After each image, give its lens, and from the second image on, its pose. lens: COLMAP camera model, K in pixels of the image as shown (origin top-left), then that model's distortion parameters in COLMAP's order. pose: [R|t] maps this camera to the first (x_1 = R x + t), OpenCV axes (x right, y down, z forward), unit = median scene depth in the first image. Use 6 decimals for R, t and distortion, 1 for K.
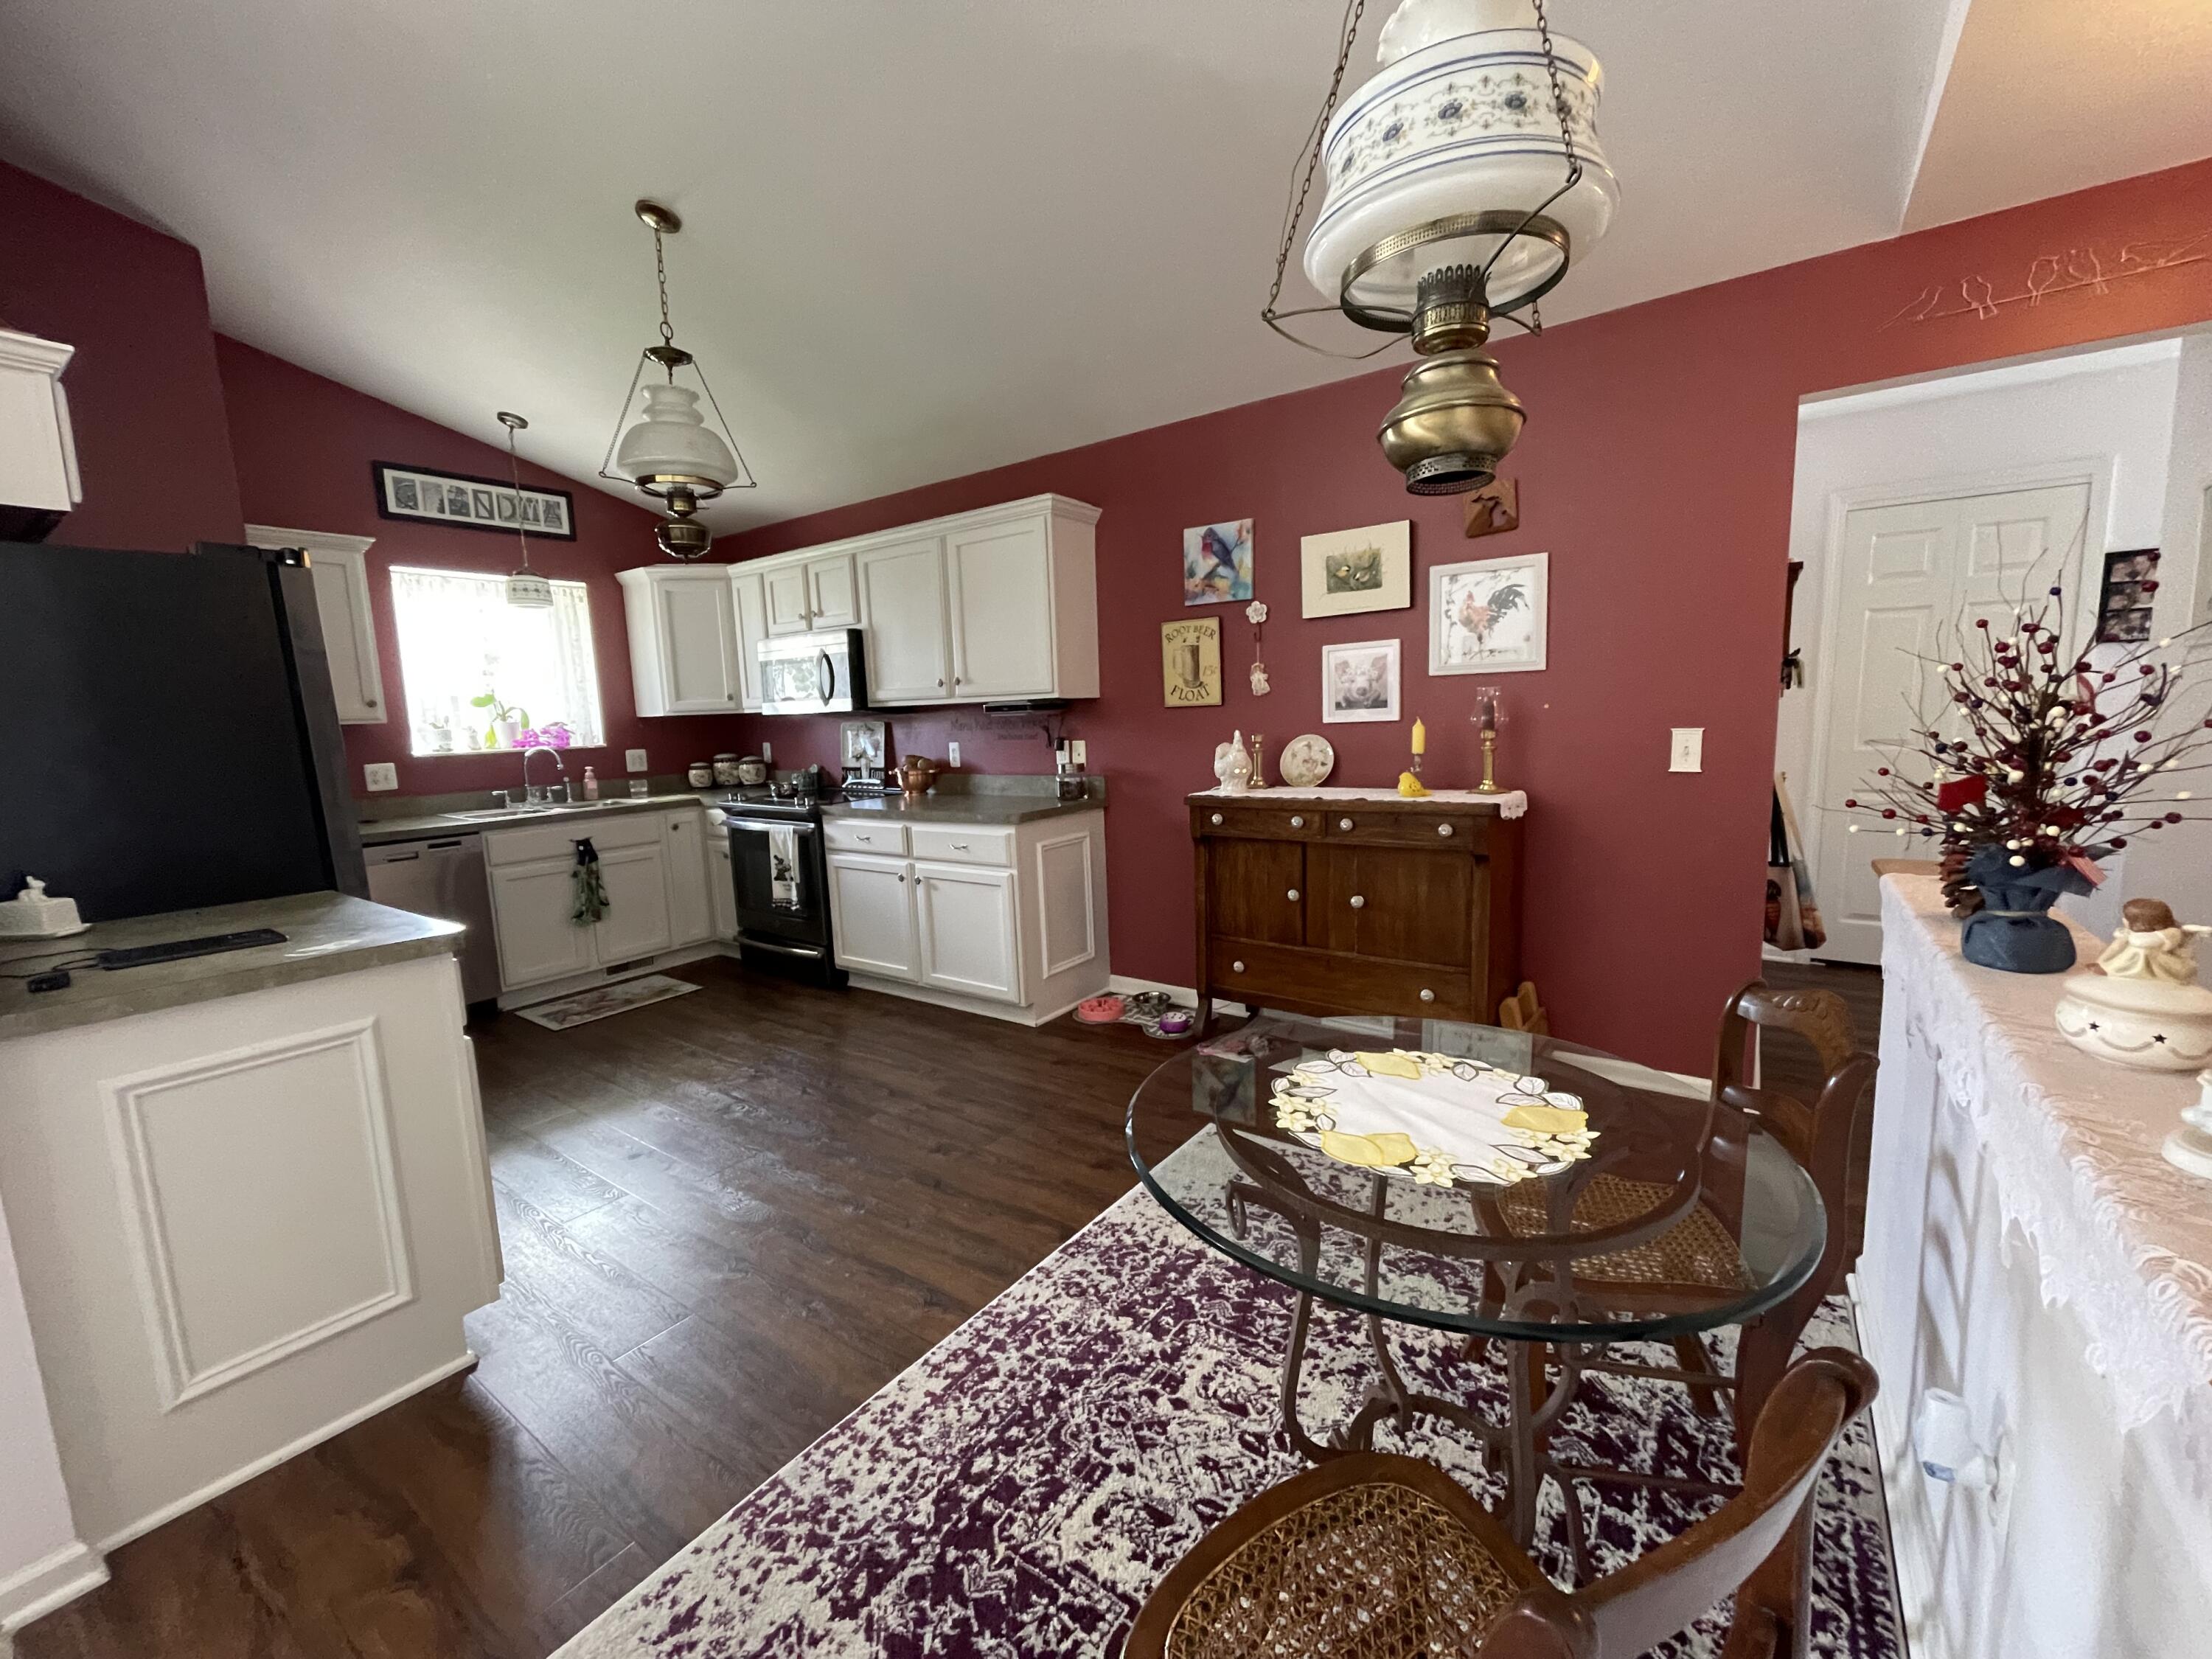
lens RADIAL K [[876.7, 0, 1157.4], [0, 876.7, 791.6], [0, 0, 1]] dist [-0.000977, -0.000188]
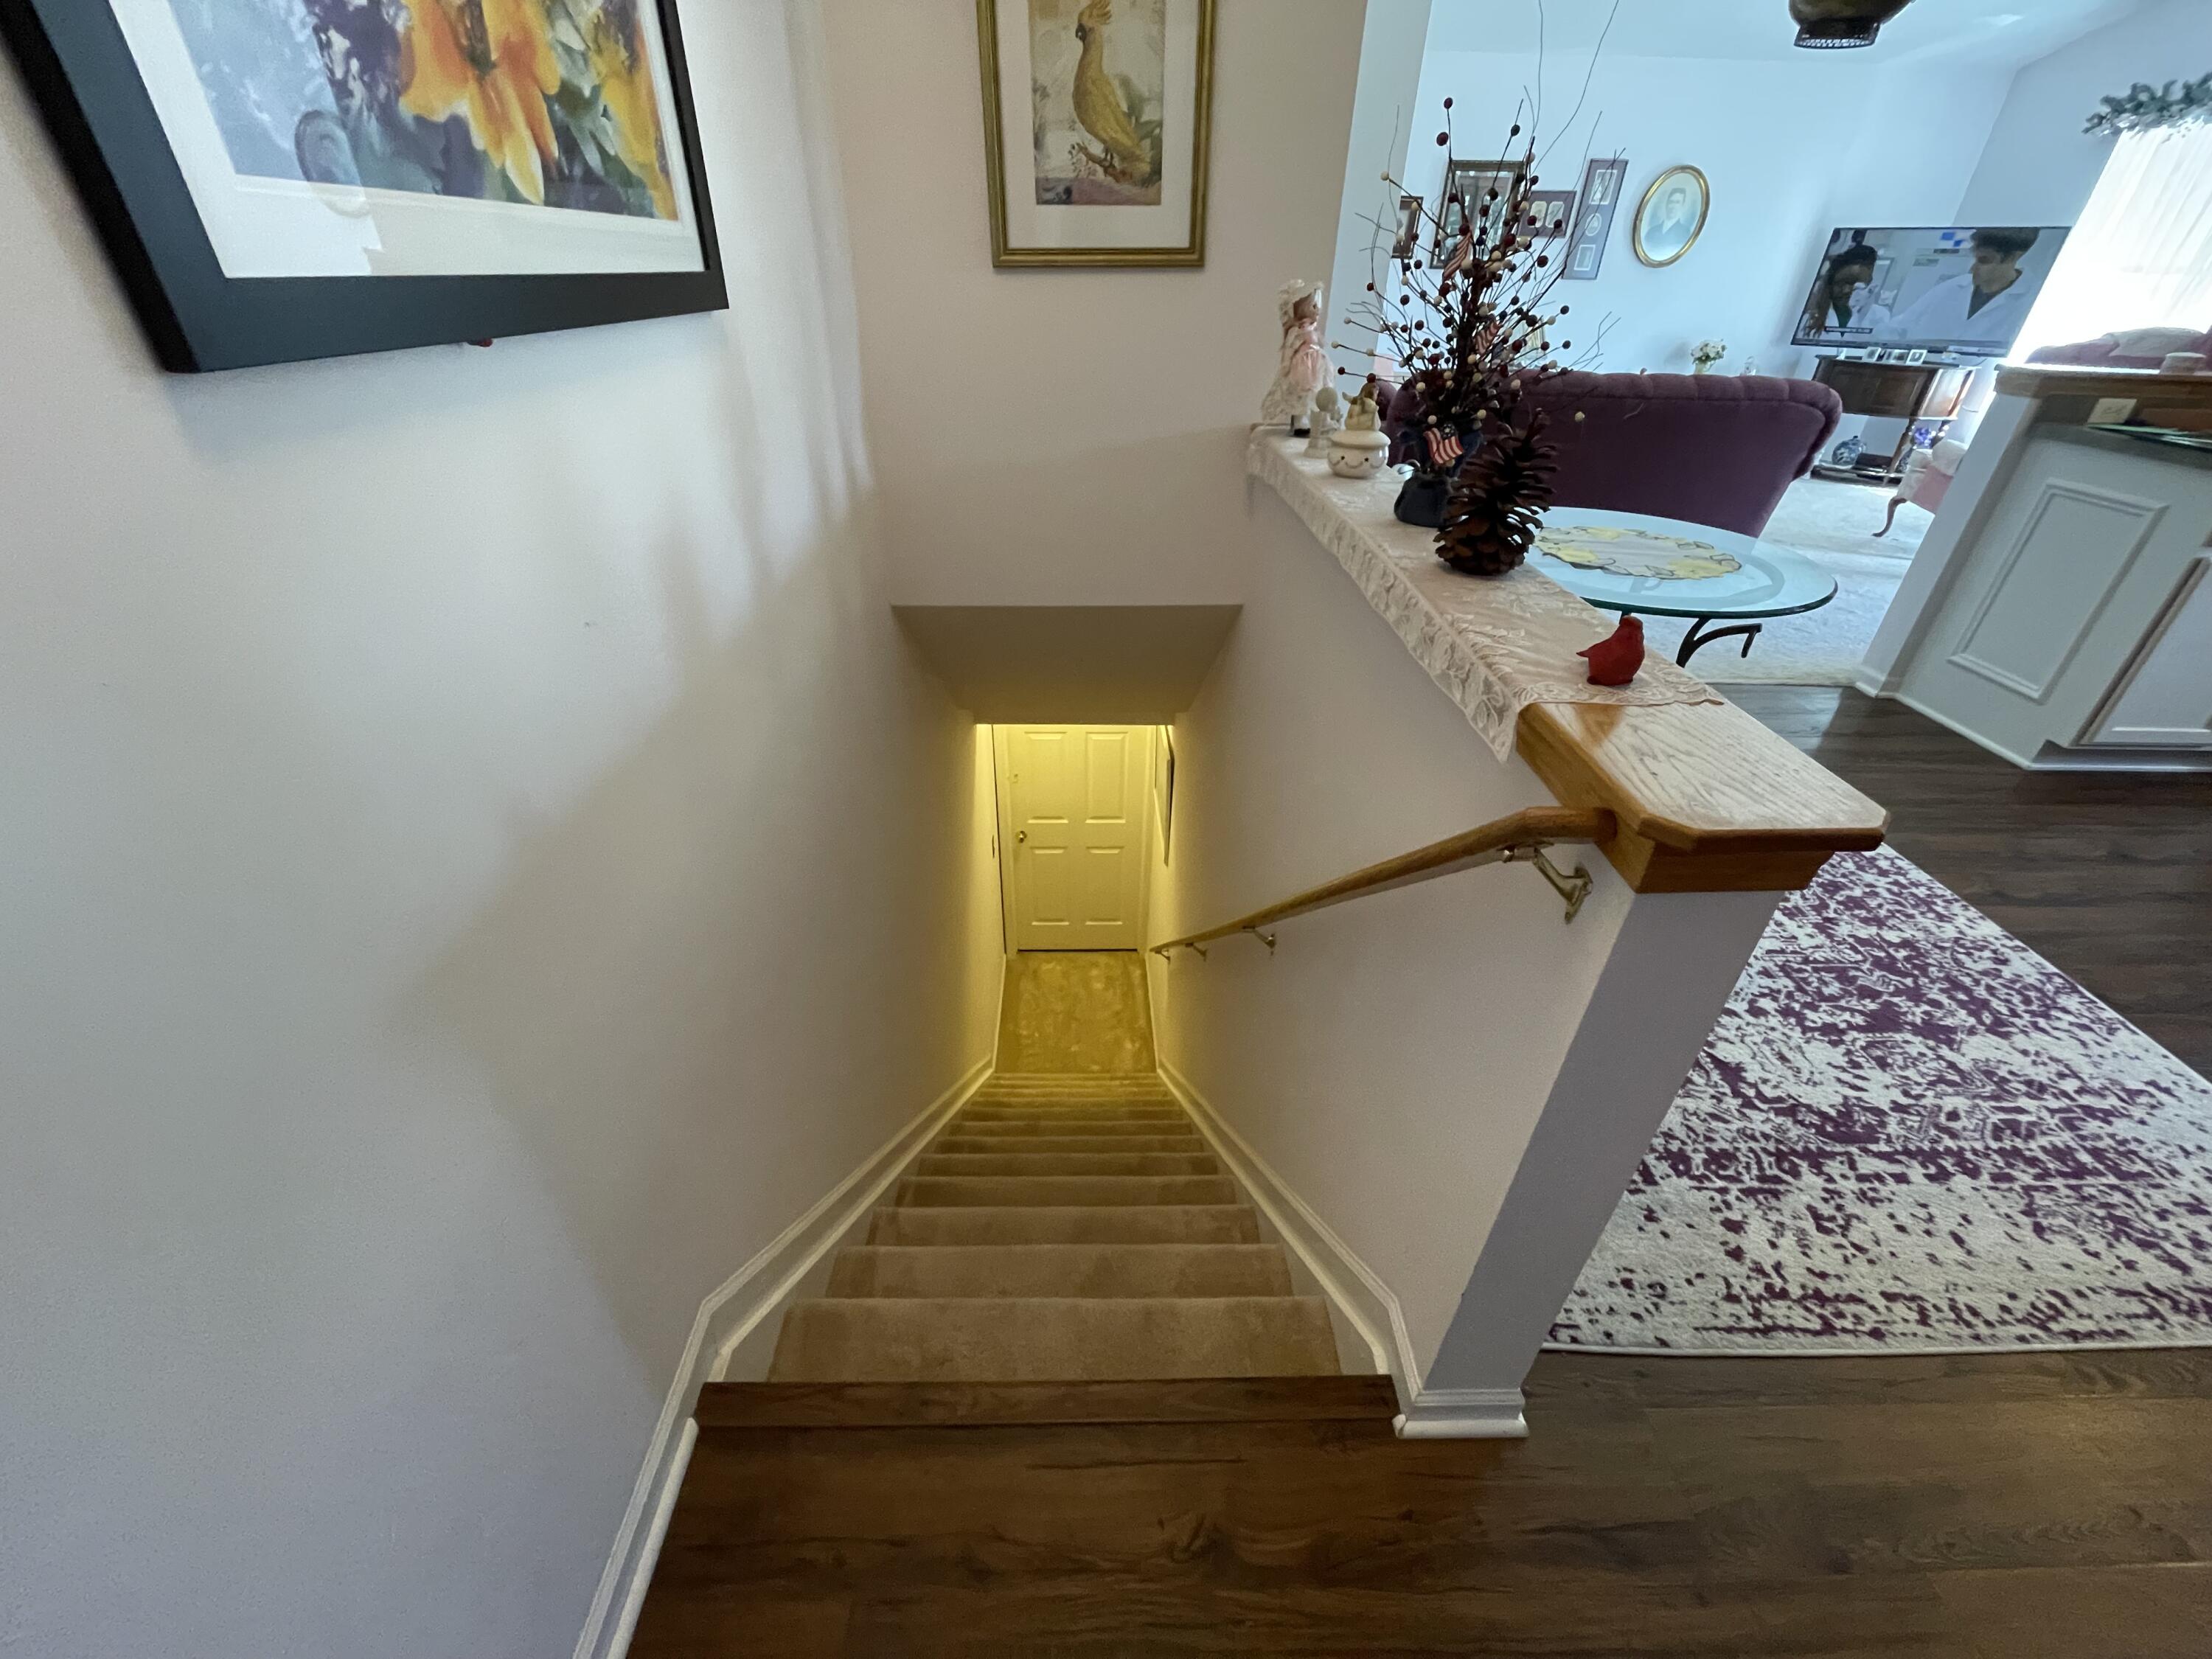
lens RADIAL K [[866.0, 0, 1084.2], [0, 866.0, 847.7], [0, 0, 1]] dist [-0.000507, -0.004219]
pose [[-0.817510, 0.342289, -0.463158, 1.252593], [-0.030642, 0.777223, 0.628479, -0.118867], [0.575098, 0.527980, -0.624900, 1.054281]]
